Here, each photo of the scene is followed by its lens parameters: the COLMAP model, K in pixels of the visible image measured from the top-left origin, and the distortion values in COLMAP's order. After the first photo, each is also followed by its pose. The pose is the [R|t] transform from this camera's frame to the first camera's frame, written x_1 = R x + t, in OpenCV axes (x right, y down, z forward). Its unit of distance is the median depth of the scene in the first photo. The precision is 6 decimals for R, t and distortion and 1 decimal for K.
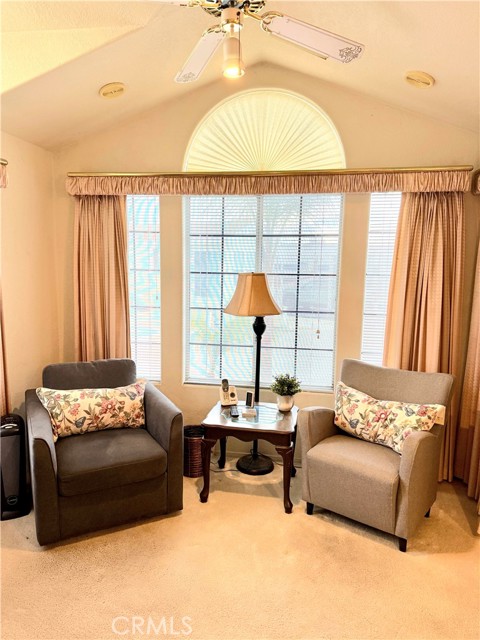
lens RADIAL K [[446.8, 0, 239.1], [0, 446.8, 322.7], [0, 0, 1]] dist [0.107766, -0.175680]
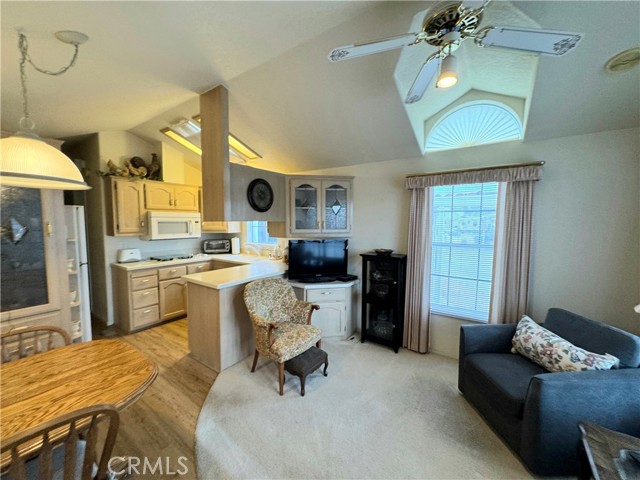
lens RADIAL K [[254.0, 0, 320.0], [0, 254.0, 240.0], [0, 0, 1]] dist [-0.002331, 0.000335]
pose [[-0.437747, 0.050647, -0.897671, 0.520876], [-0.131828, 0.984006, 0.119804, -0.096228], [0.889381, 0.170782, -0.424069, 0.676834]]
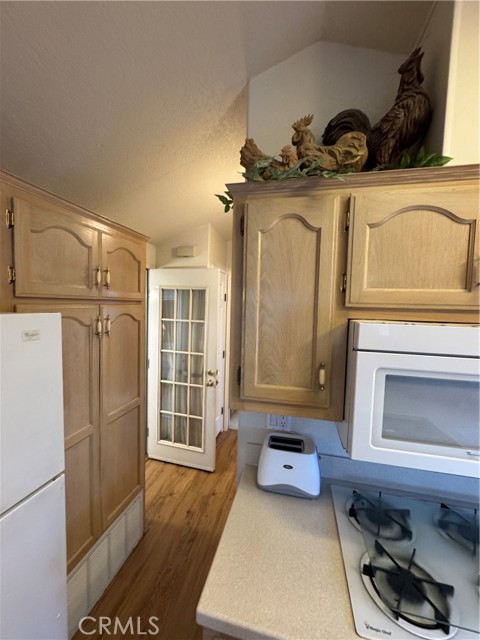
lens RADIAL K [[254.0, 0, 240.7], [0, 254.0, 320.4], [0, 0, 1]] dist [-0.002331, 0.000335]
pose [[-0.996185, -0.046511, 0.073843, -0.169691], [-0.031465, 0.980656, 0.193195, -0.018746], [-0.081401, 0.190134, -0.978378, -0.399514]]
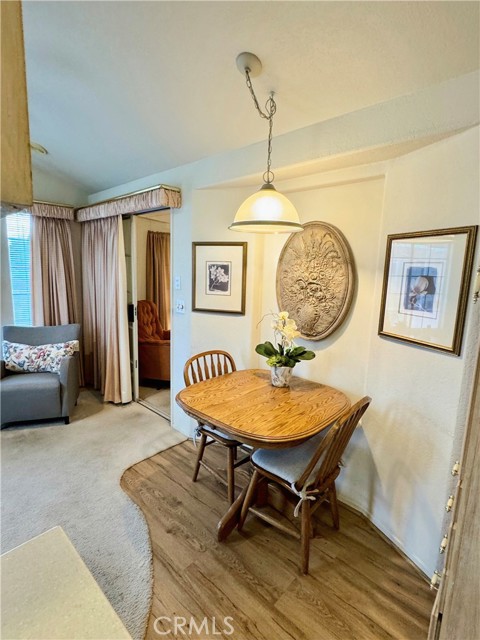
lens RADIAL K [[315.8, 0, 240.7], [0, 315.8, 319.7], [0, 0, 1]] dist [-0.002039, -0.000163]
pose [[0.554713, -0.128452, 0.822067, -0.184193], [0.087106, 0.991547, 0.096157, 0.032016], [-0.827470, 0.018267, 0.561213, -0.213049]]
